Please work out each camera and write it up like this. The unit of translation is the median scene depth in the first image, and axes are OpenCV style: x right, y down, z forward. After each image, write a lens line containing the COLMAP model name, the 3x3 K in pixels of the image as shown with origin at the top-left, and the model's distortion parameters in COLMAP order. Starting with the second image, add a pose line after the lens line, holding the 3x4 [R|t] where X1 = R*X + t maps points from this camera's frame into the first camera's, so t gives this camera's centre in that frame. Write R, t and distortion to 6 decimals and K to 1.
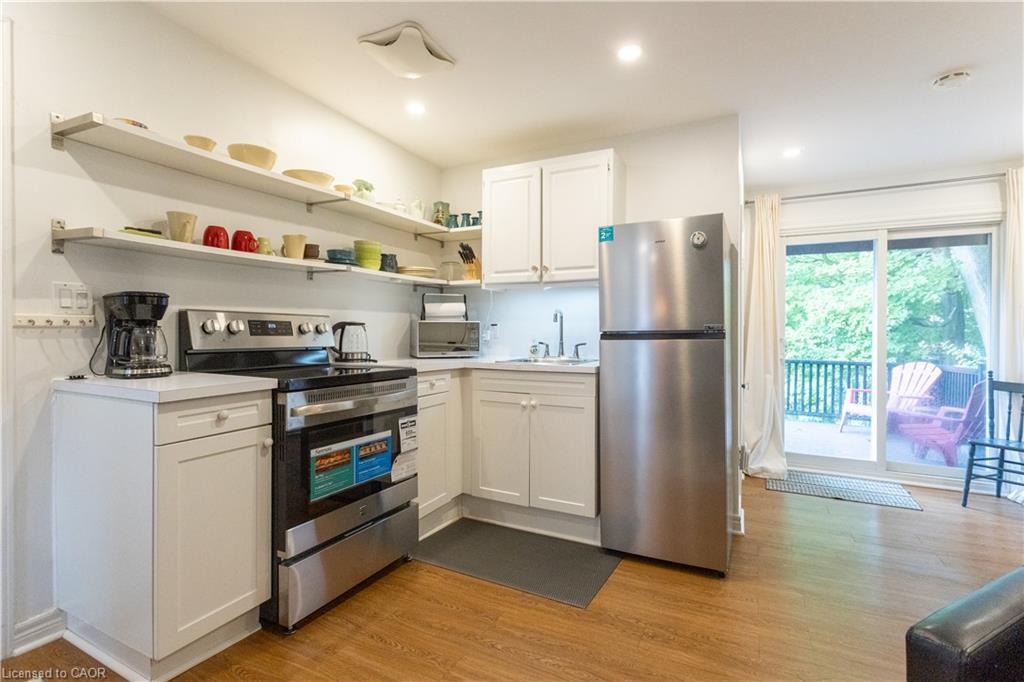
lens RADIAL K [[483.7, 0, 513.7], [0, 483.7, 332.9], [0, 0, 1]] dist [0.000692, -0.000172]
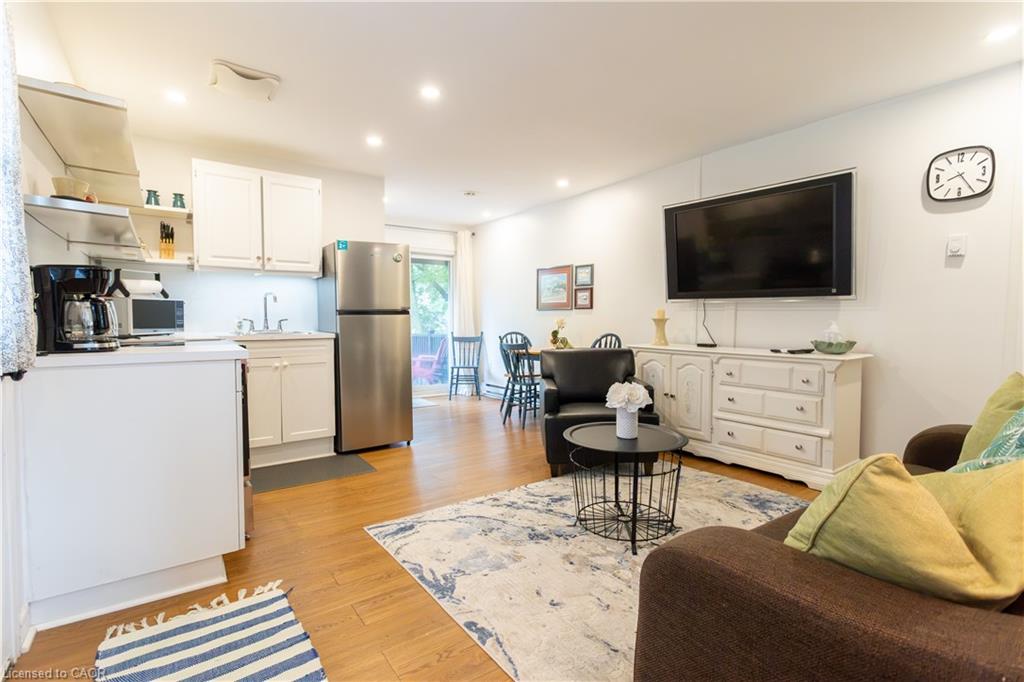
lens RADIAL K [[483.7, 0, 513.7], [0, 483.7, 332.9], [0, 0, 1]] dist [0.000692, -0.000172]
pose [[0.452987, -0.033839, 0.890875, -0.759910], [-0.000202, 0.999275, 0.038059, 0.009557], [-0.891517, -0.017420, 0.452652, -0.134138]]
